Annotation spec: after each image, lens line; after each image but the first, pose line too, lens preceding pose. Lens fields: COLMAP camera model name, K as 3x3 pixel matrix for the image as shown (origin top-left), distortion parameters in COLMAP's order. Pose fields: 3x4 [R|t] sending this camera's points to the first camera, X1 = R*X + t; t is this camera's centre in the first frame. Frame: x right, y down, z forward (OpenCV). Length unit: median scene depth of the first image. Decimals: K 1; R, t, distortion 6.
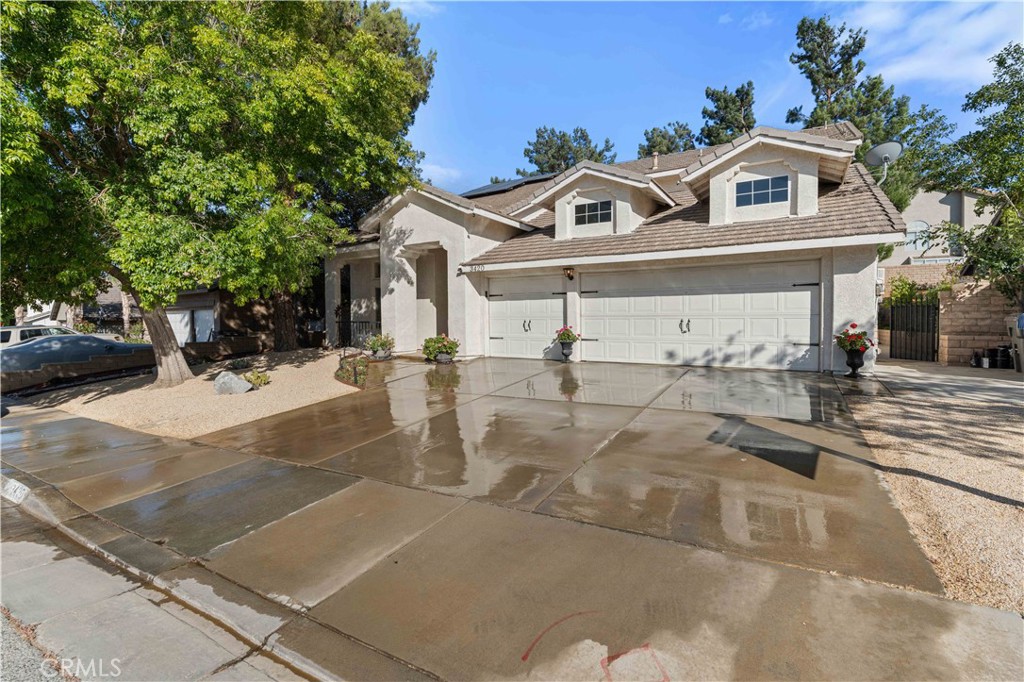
lens RADIAL K [[467.2, 0, 517.7], [0, 467.2, 332.1], [0, 0, 1]] dist [-0.004644, 0.000422]
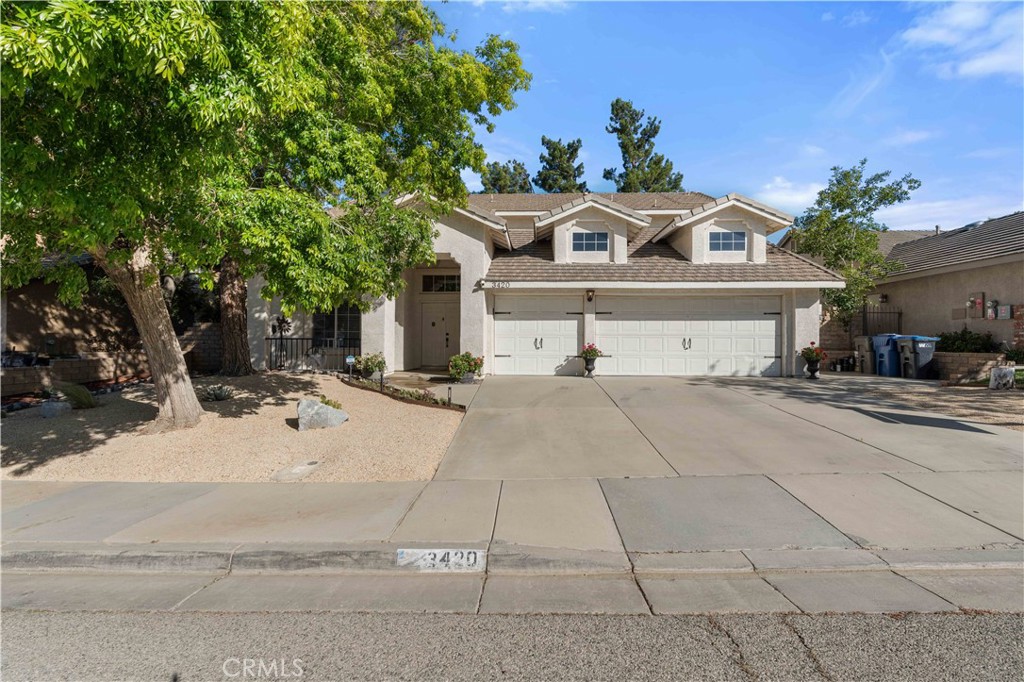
lens RADIAL K [[466.7, 0, 523.1], [0, 466.7, 345.6], [0, 0, 1]] dist [-0.002669, -0.000078]
pose [[0.874736, 0.002524, 0.484594, -0.546838], [0.005996, 0.999854, -0.016031, 0.008084], [-0.484563, 0.016929, 0.874593, 0.121877]]
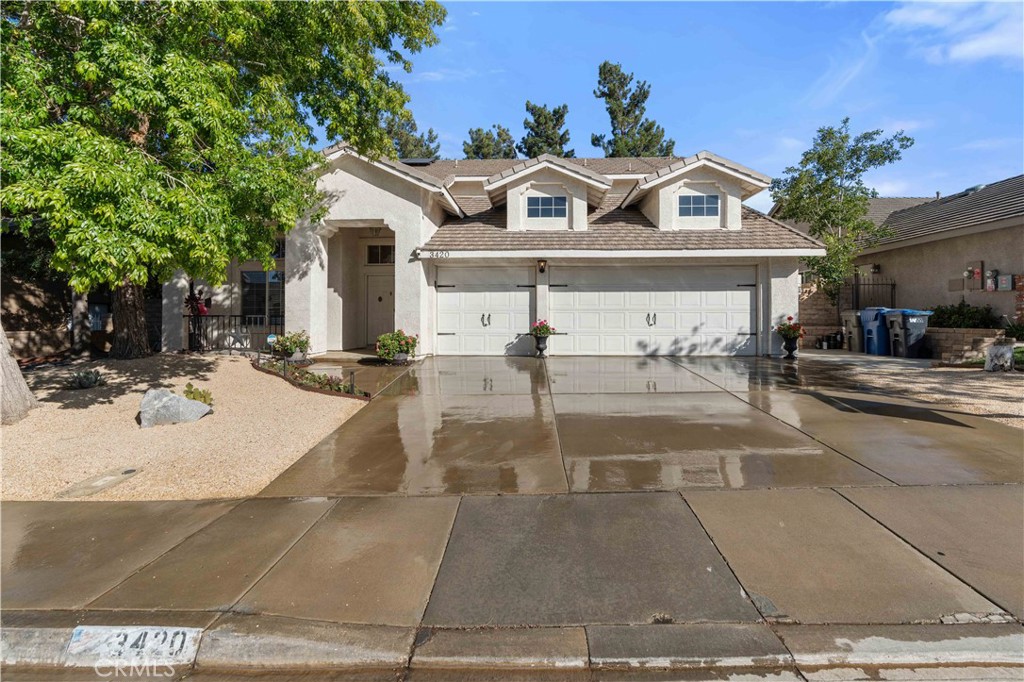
lens RADIAL K [[477.0, 0, 524.8], [0, 477.0, 318.8], [0, 0, 1]] dist [-0.002909, -0.000092]
pose [[0.874919, 0.001302, 0.484268, -0.398175], [0.009950, 0.999737, -0.020663, 0.004870], [-0.484168, 0.022897, 0.874676, 0.145300]]
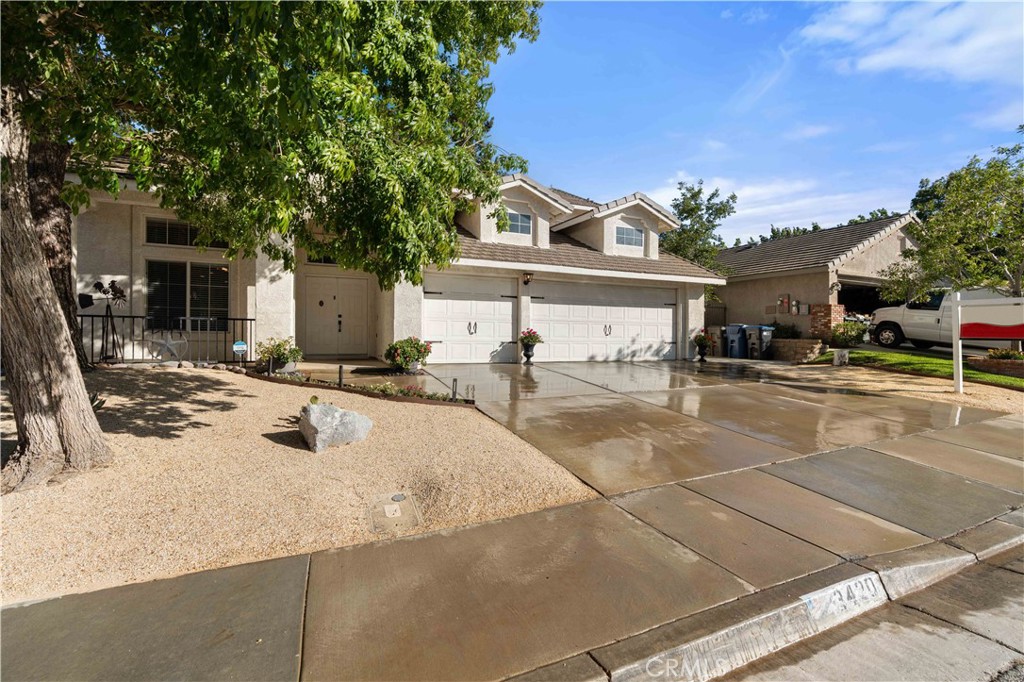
lens RADIAL K [[459.0, 0, 525.9], [0, 459.0, 339.4], [0, 0, 1]] dist [-0.003390, -0.000025]
pose [[0.568915, -0.001619, 0.822395, -0.726025], [0.005050, 0.999986, -0.001525, 0.011701], [-0.822381, 0.005021, 0.568915, 0.414139]]
